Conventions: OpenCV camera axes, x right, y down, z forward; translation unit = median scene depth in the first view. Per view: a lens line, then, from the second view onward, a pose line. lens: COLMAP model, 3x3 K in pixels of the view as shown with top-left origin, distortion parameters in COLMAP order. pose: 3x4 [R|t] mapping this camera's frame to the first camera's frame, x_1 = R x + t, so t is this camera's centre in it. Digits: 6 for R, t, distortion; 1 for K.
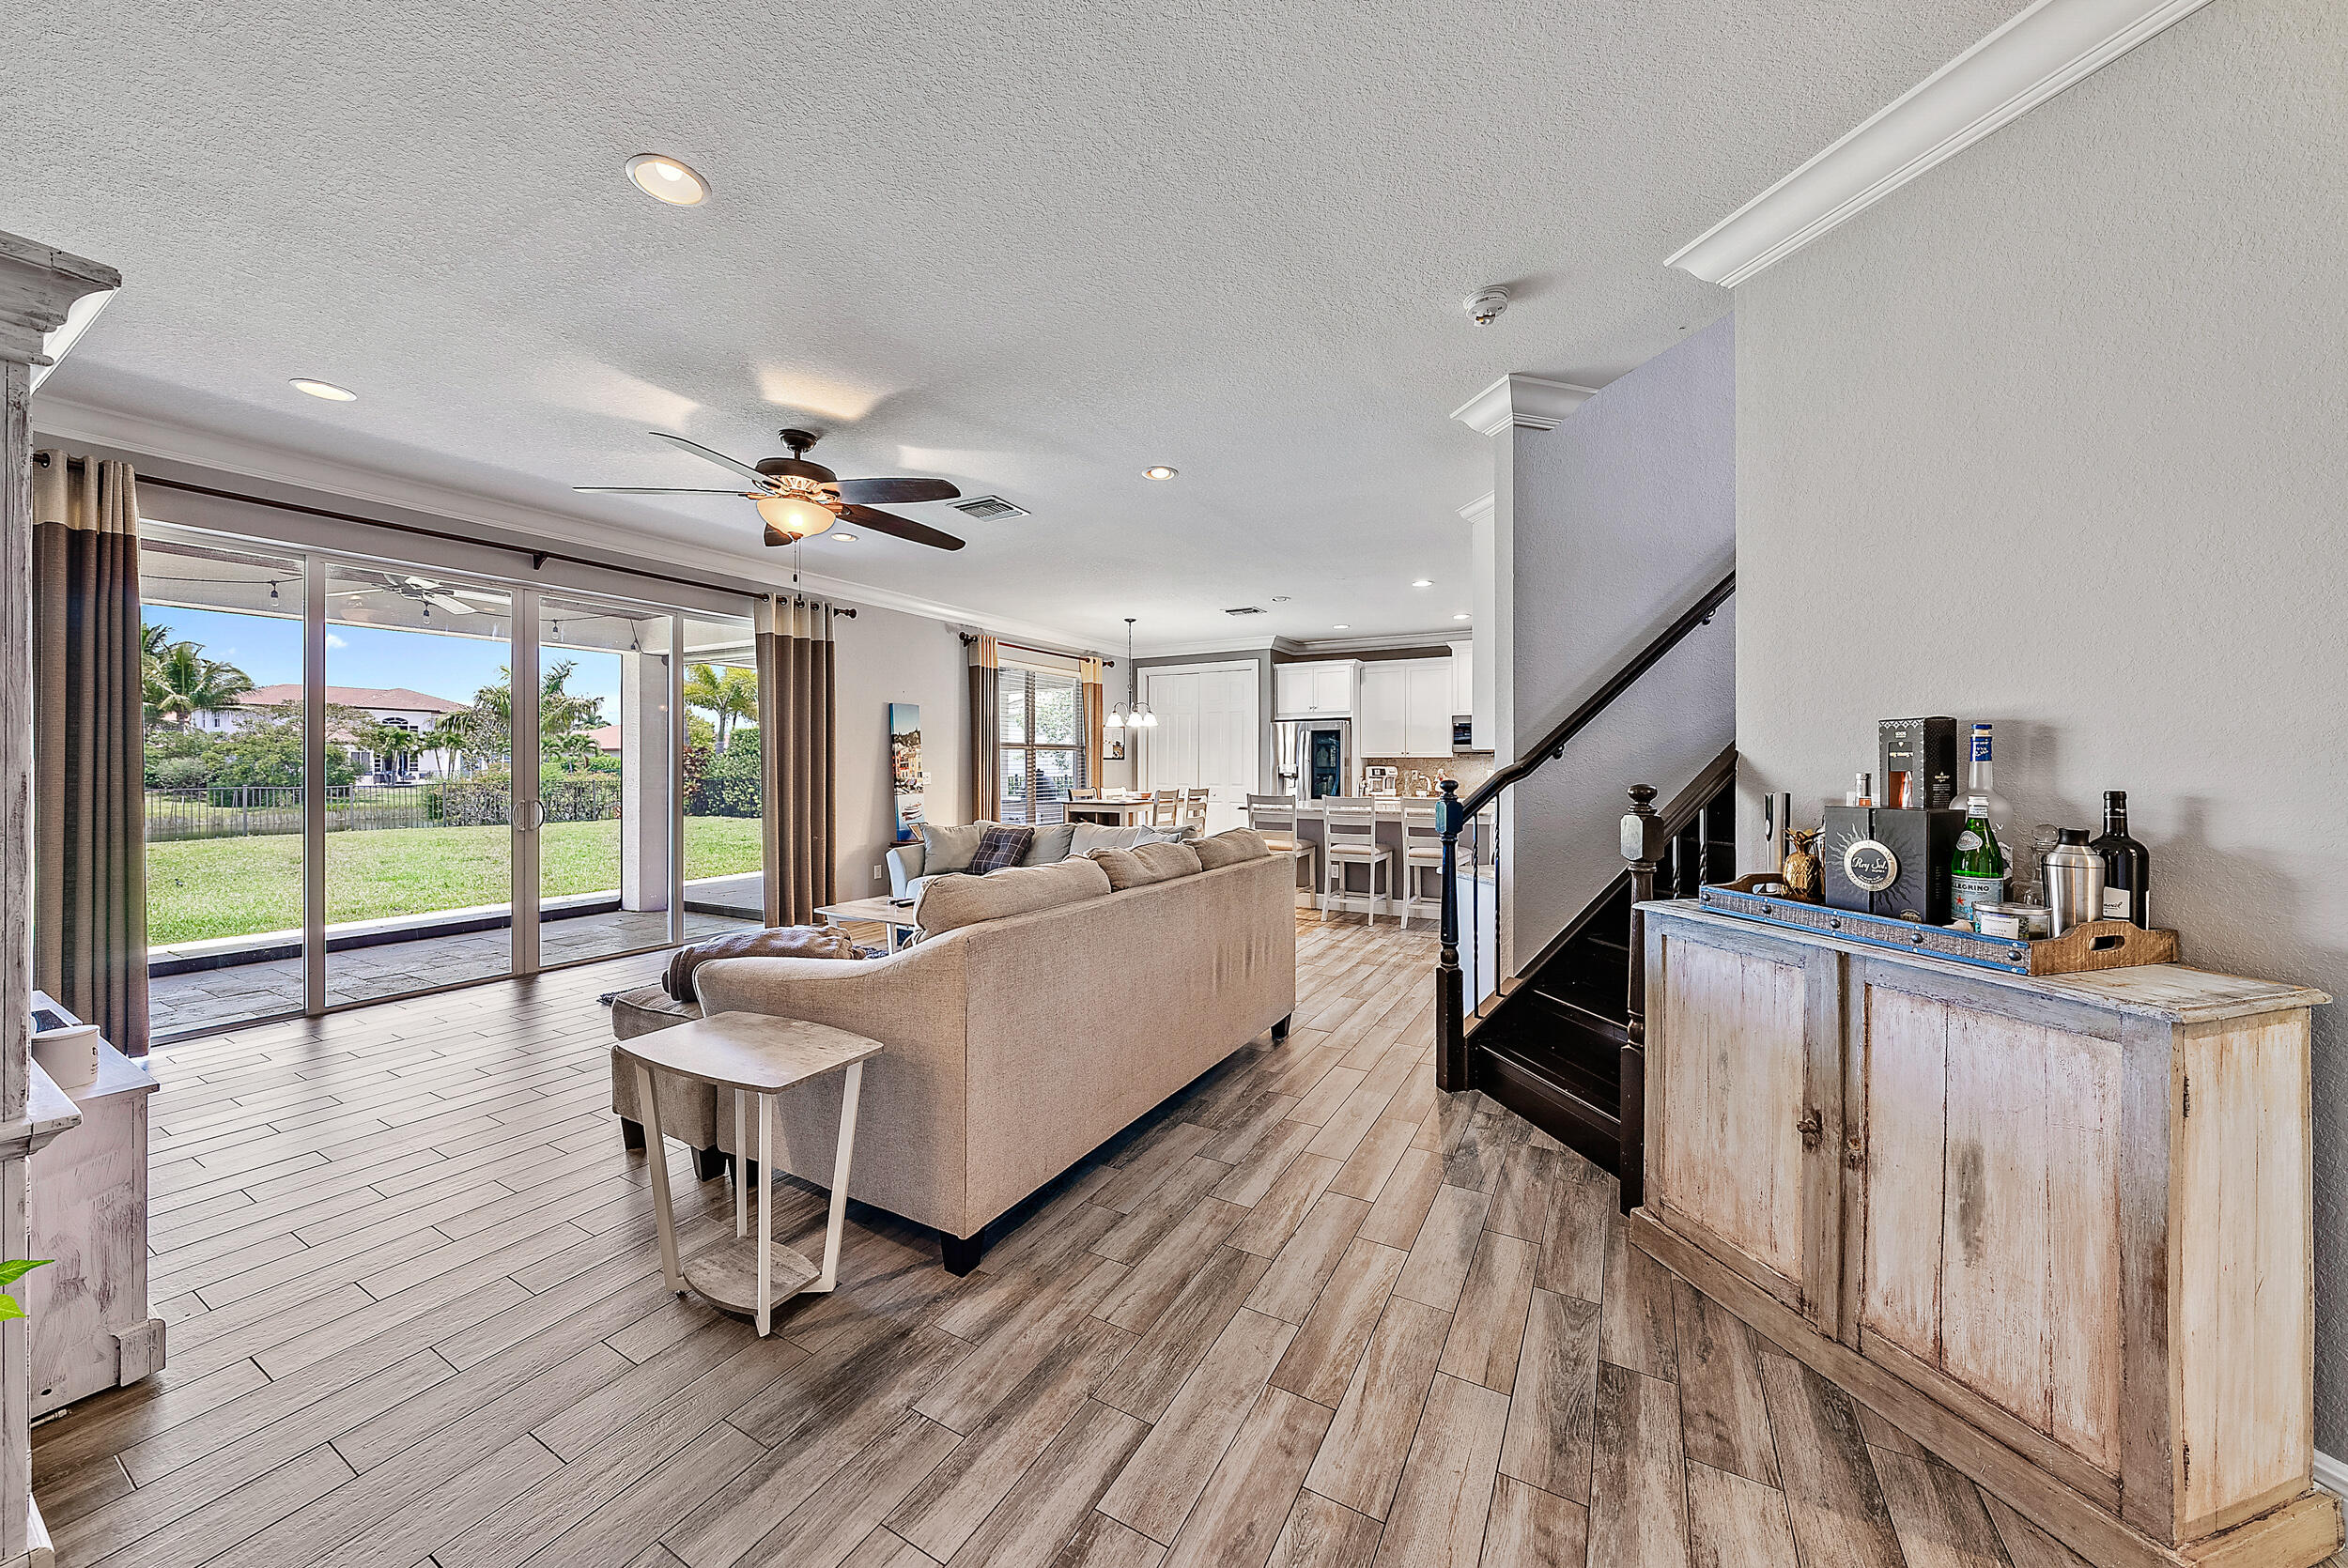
lens RADIAL K [[816.4, 0, 1178.8], [0, 816.4, 766.8], [0, 0, 1]] dist [-0.000755, -0.000034]
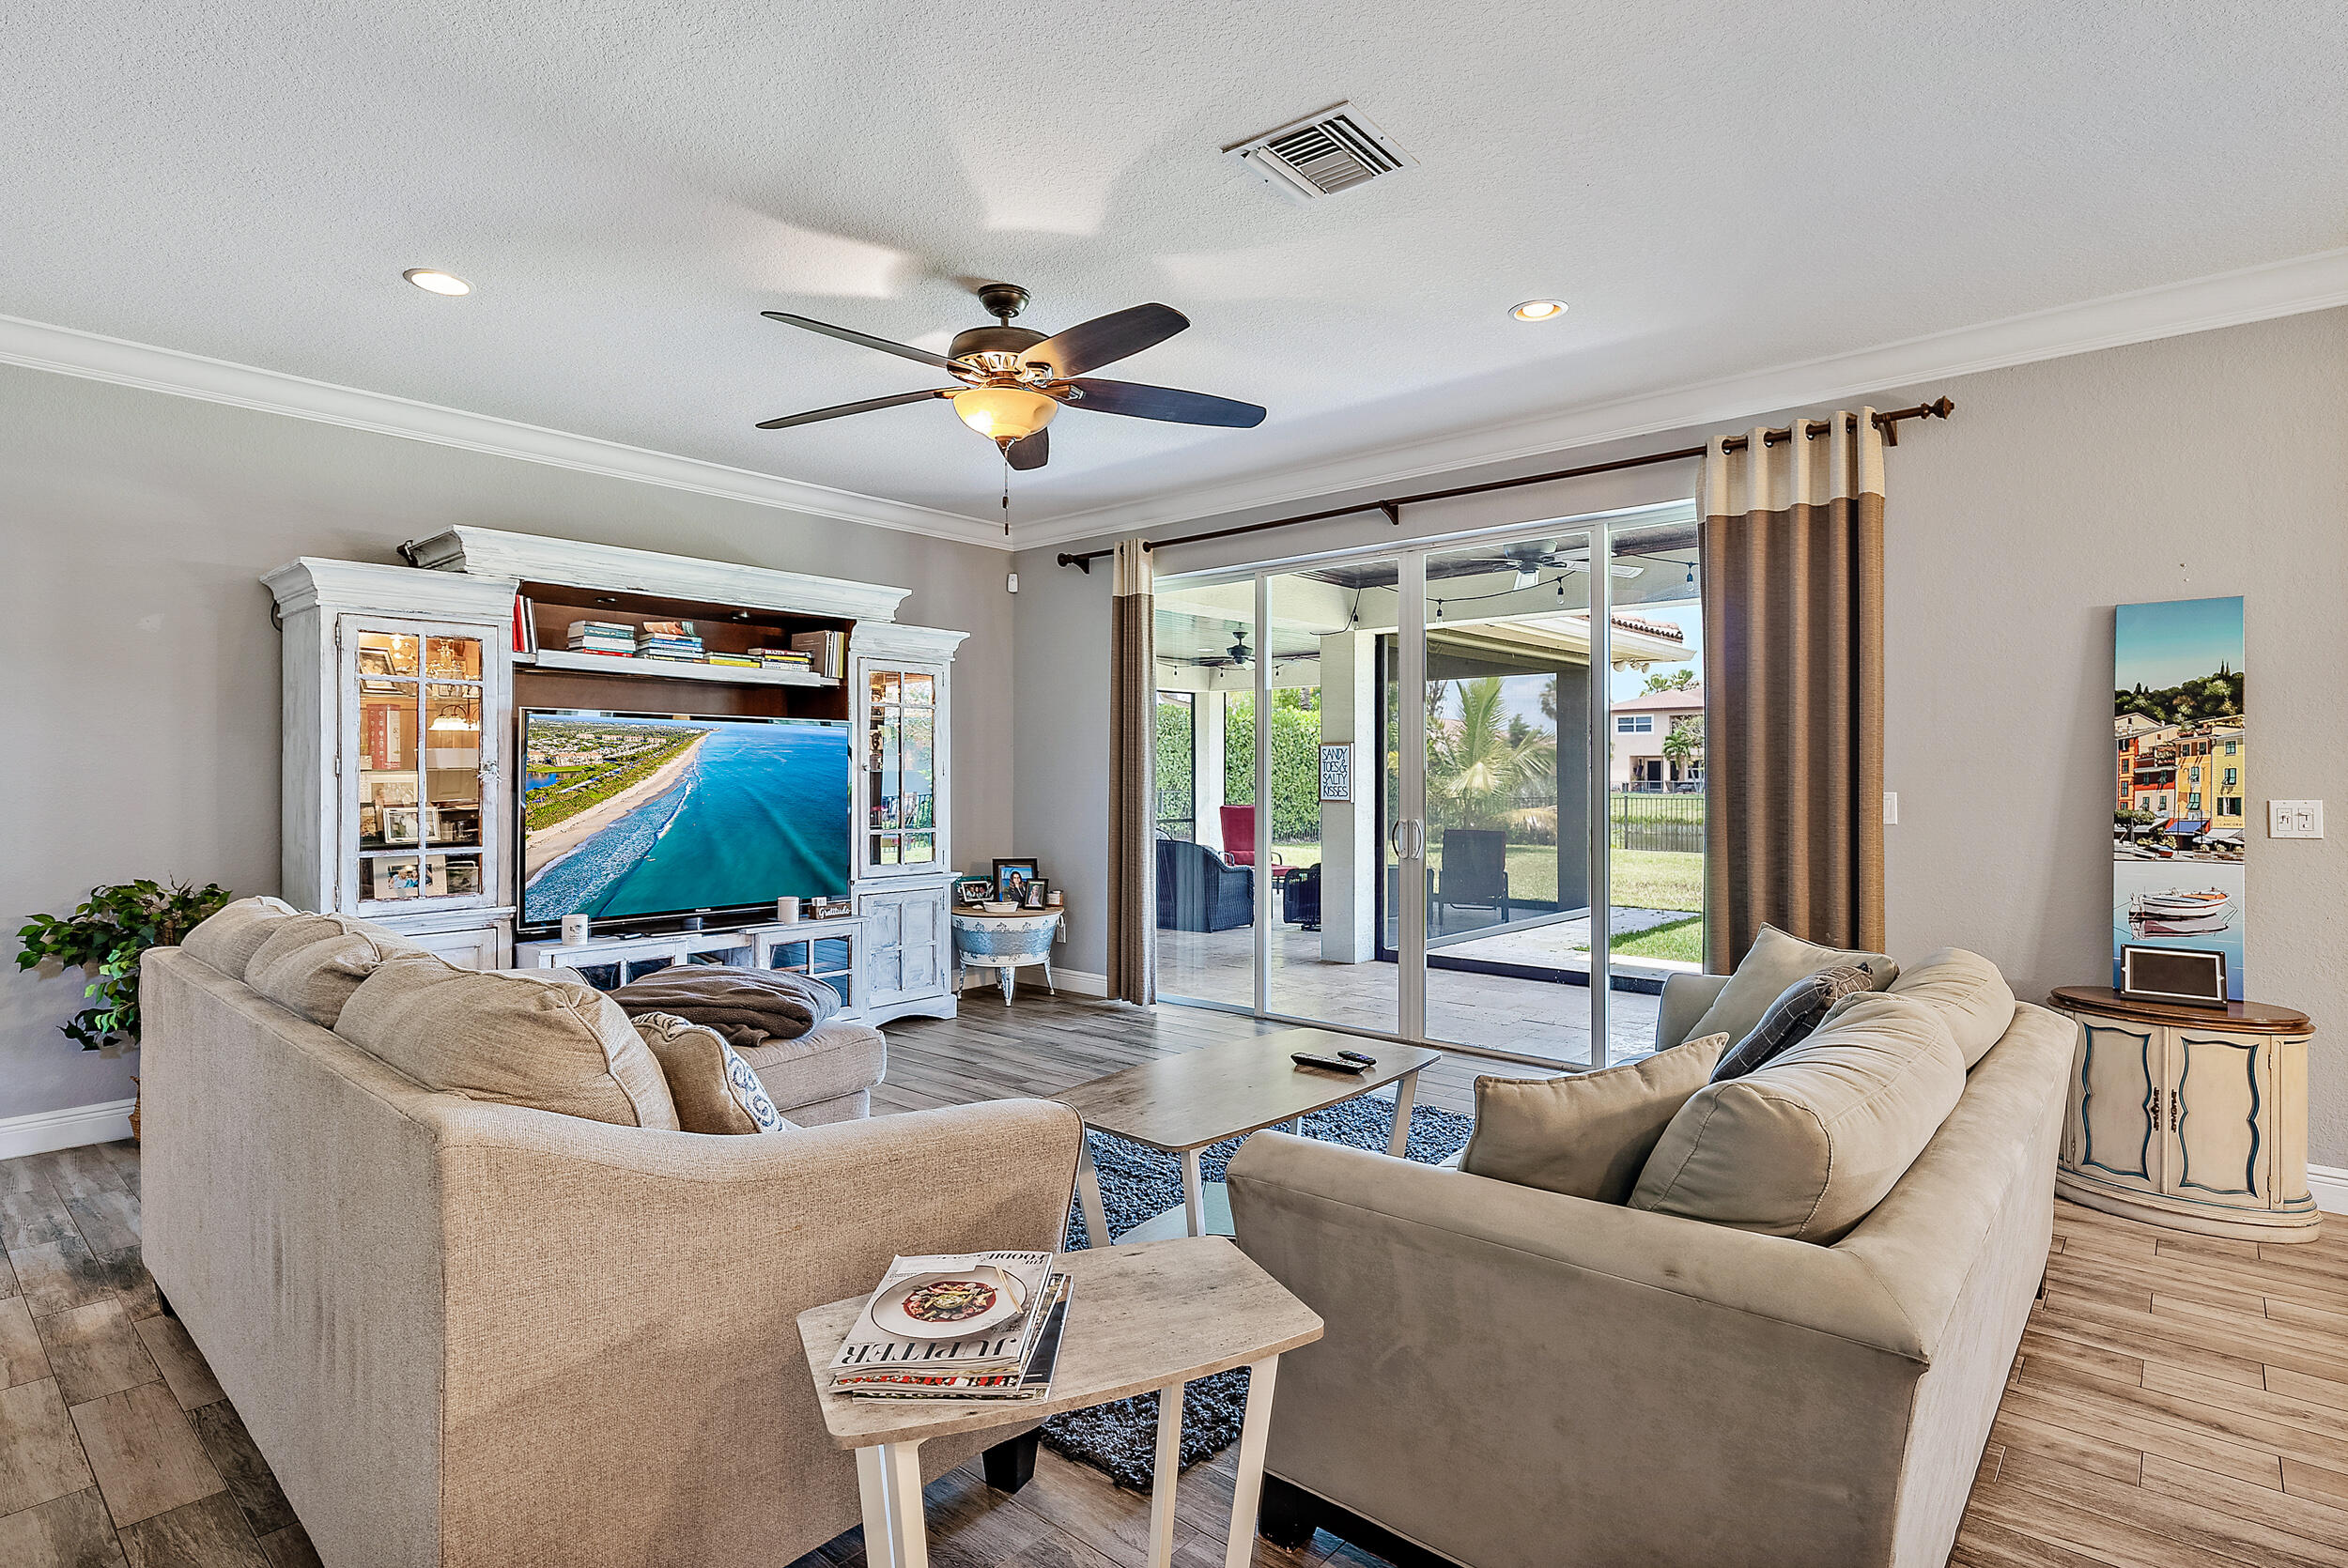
lens RADIAL K [[1179.5, 0, 1188.8], [0, 1179.5, 772.2], [0, 0, 1]] dist [-0.002903, -0.000434]
pose [[-0.196838, -0.000132, -0.980436, 0.243541], [-0.003086, 0.999995, 0.000485, -0.003191], [0.980431, 0.003121, -0.196838, 0.700624]]
